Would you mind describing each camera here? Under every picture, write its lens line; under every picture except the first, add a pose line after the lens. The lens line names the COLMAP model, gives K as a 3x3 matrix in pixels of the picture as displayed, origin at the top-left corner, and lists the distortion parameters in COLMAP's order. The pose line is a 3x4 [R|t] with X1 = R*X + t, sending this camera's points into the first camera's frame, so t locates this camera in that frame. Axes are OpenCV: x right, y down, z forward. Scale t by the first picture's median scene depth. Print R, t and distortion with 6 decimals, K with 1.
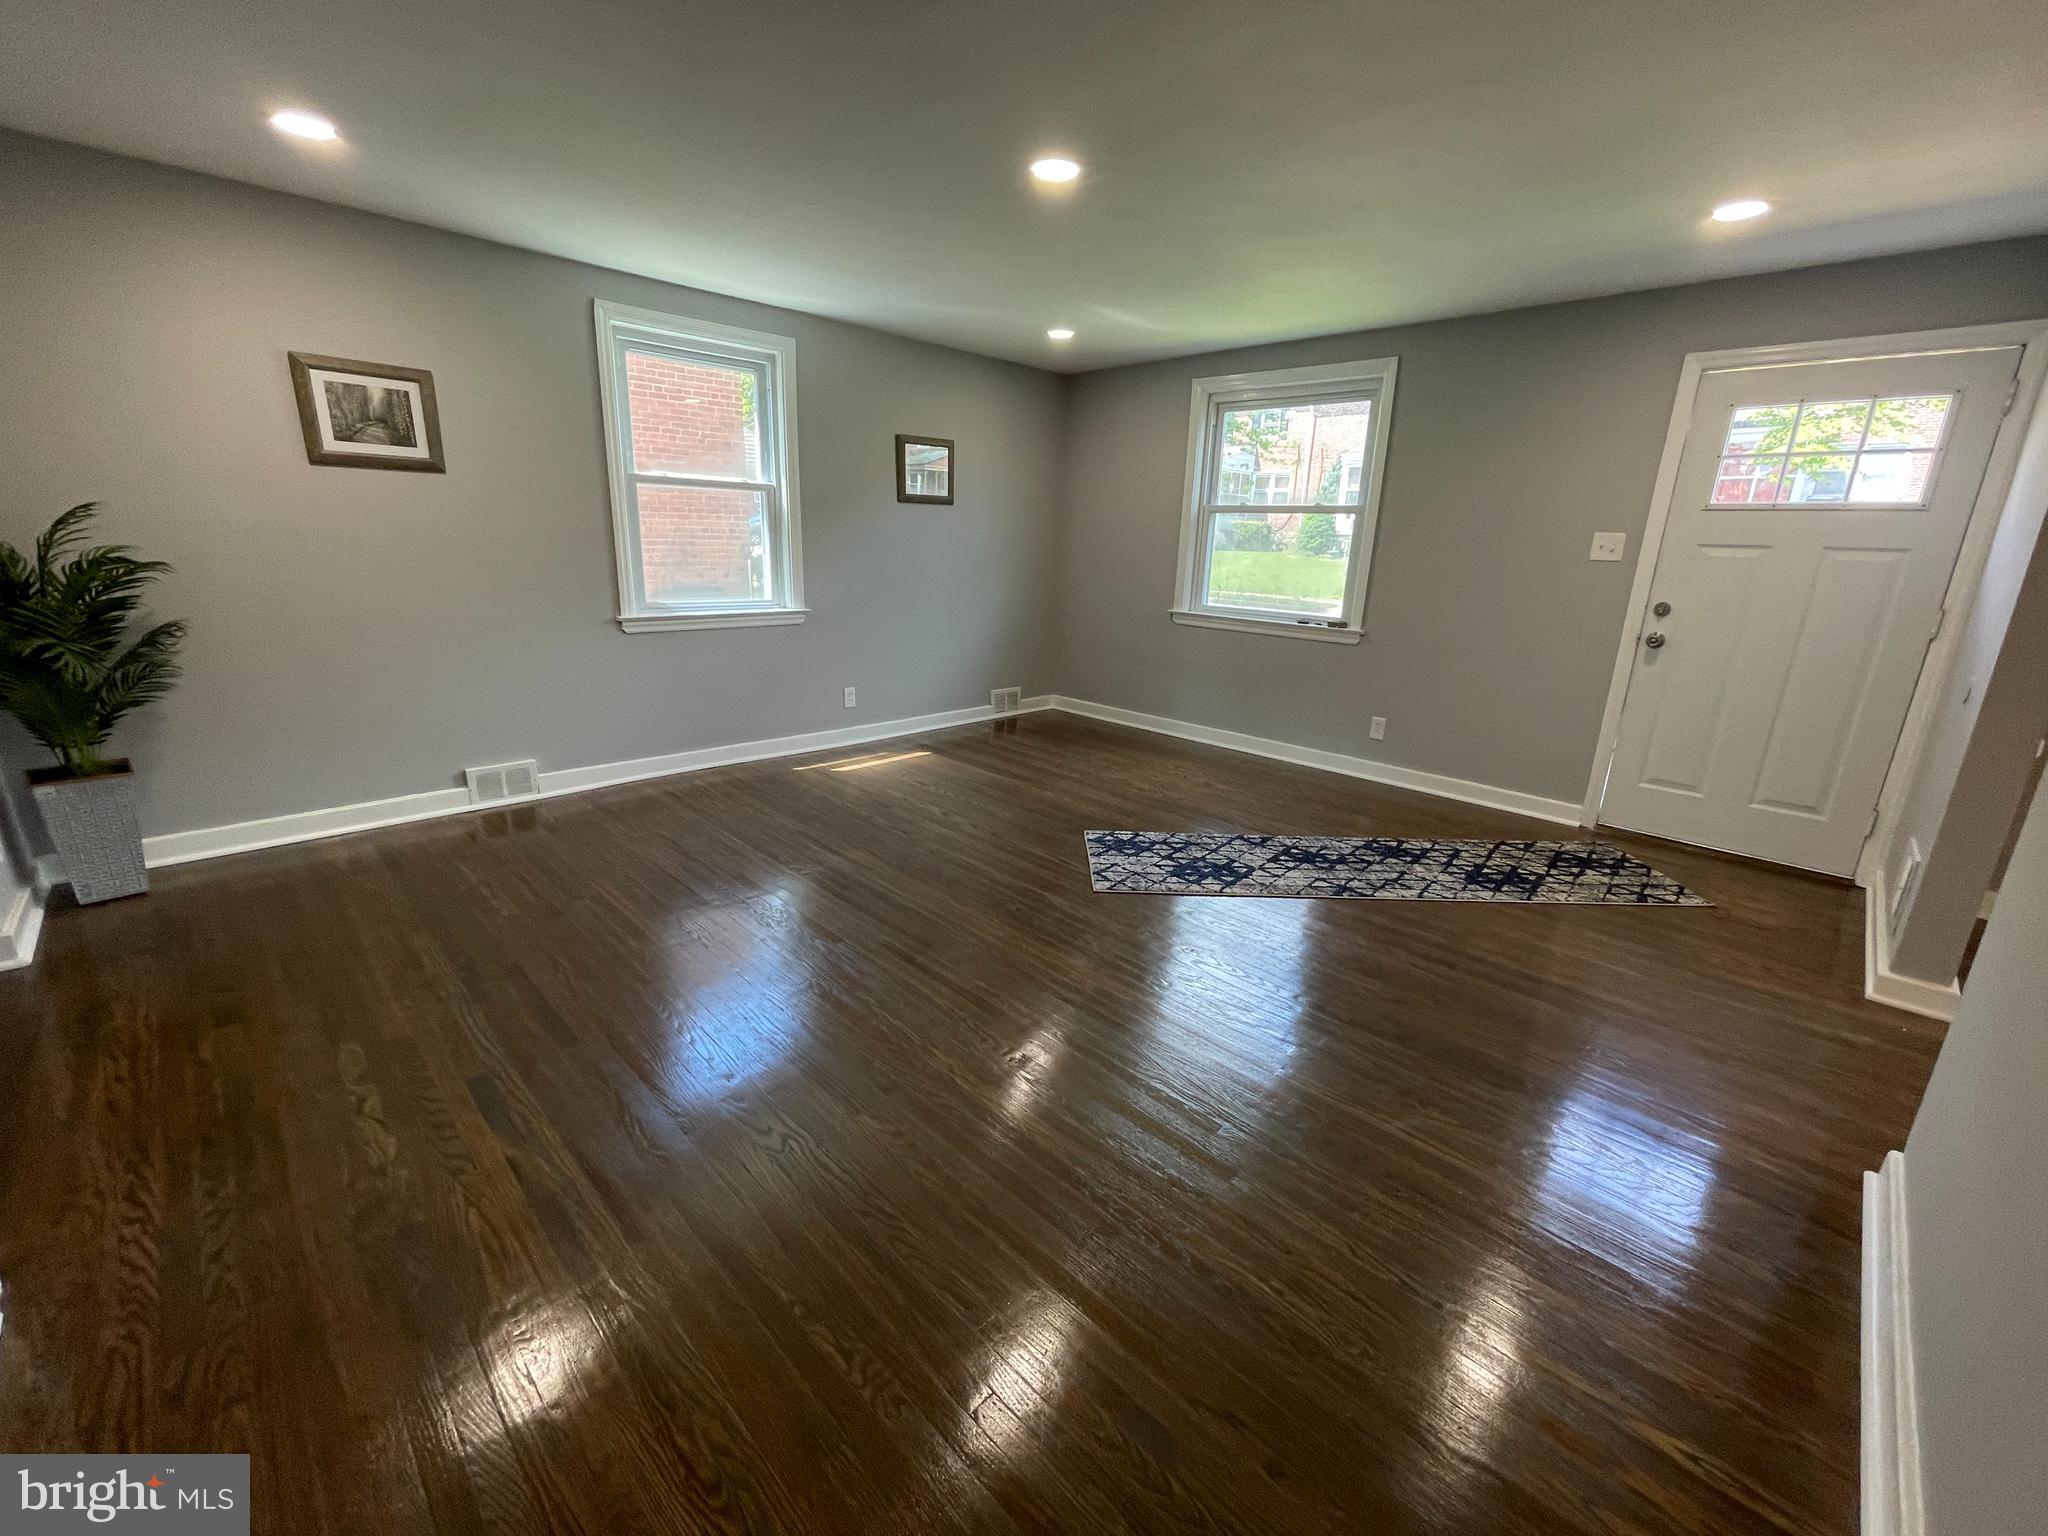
lens RADIAL K [[828.5, 0, 1026.0], [0, 828.5, 770.9], [0, 0, 1]] dist [-0.000475, 0.000509]
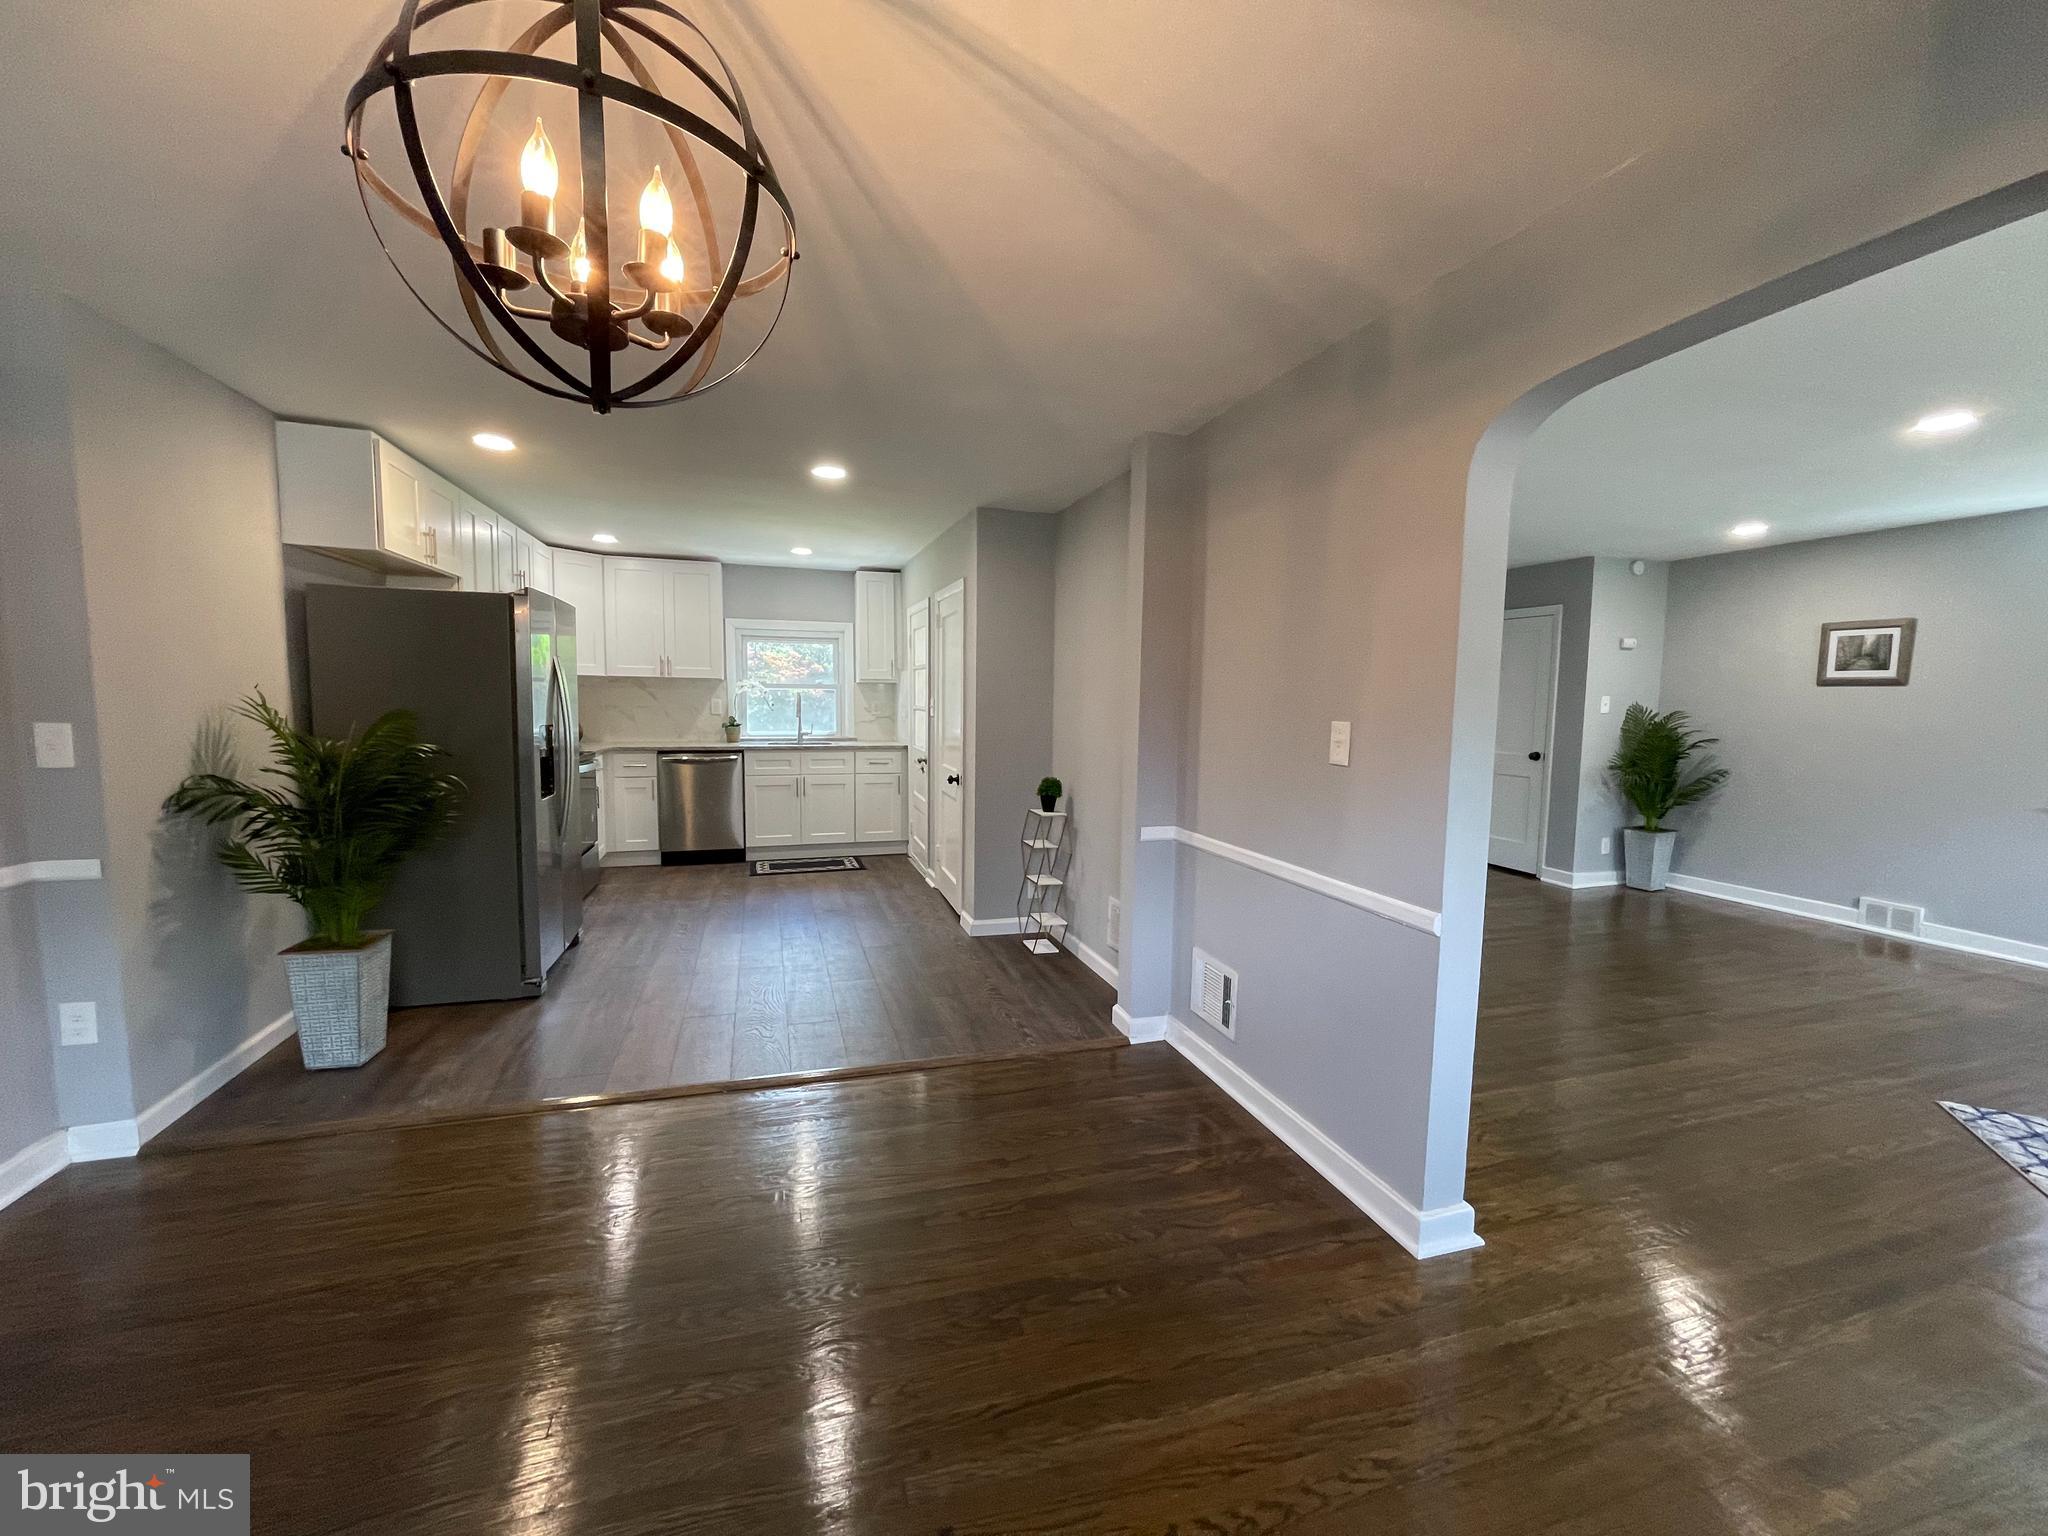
lens RADIAL K [[838.8, 0, 1024.0], [0, 838.8, 768.0], [0, 0, 1]] dist [-0.001453, 0.000029]
pose [[-0.472535, 0.037724, -0.880504, 1.310899], [-0.273391, 0.943522, 0.187144, -0.092645], [0.837835, 0.329154, -0.435534, 0.440219]]
